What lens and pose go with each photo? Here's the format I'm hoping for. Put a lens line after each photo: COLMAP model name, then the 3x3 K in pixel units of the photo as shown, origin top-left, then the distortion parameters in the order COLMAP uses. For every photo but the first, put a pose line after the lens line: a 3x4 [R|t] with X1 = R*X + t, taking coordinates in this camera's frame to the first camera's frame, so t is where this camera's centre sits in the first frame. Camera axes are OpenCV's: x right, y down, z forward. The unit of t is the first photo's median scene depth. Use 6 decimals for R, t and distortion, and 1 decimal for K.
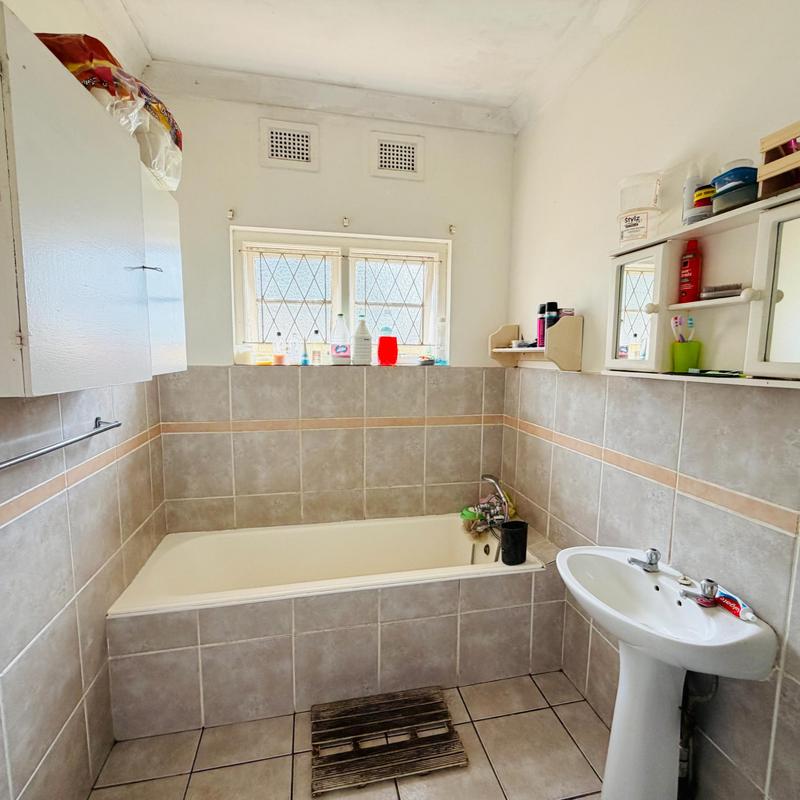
lens RADIAL K [[427.1, 0, 397.7], [0, 427.1, 400.7], [0, 0, 1]] dist [0.000278, -0.000018]
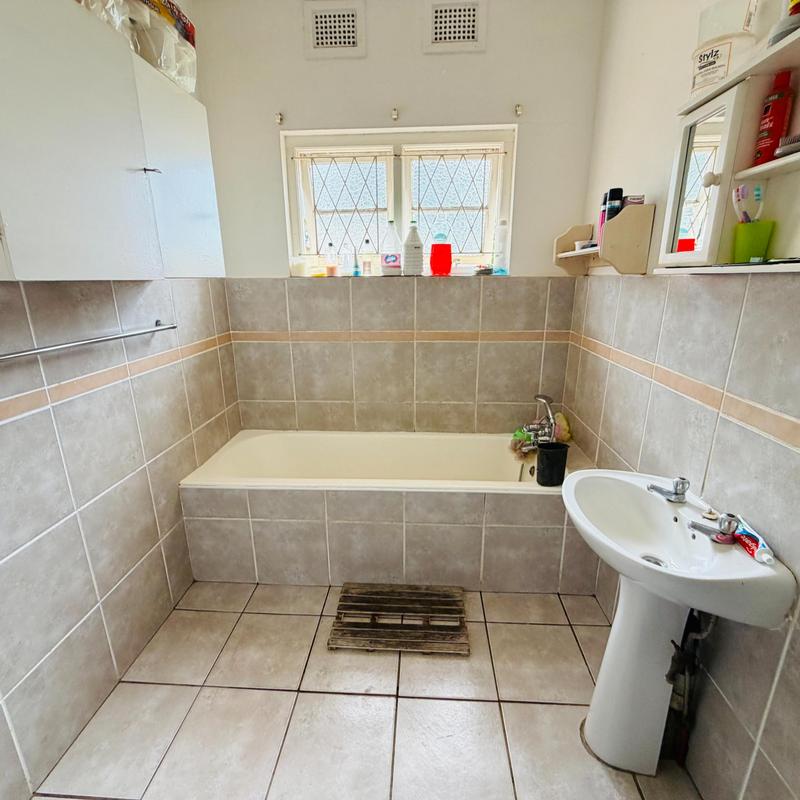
lens RADIAL K [[427.1, 0, 397.7], [0, 427.1, 400.7], [0, 0, 1]] dist [0.000278, -0.000018]
pose [[0.963979, 0.058801, -0.259397, 0.193882], [-0.014140, 0.985207, 0.170782, 0.039484], [0.265601, -0.160962, 0.950551, 0.034257]]
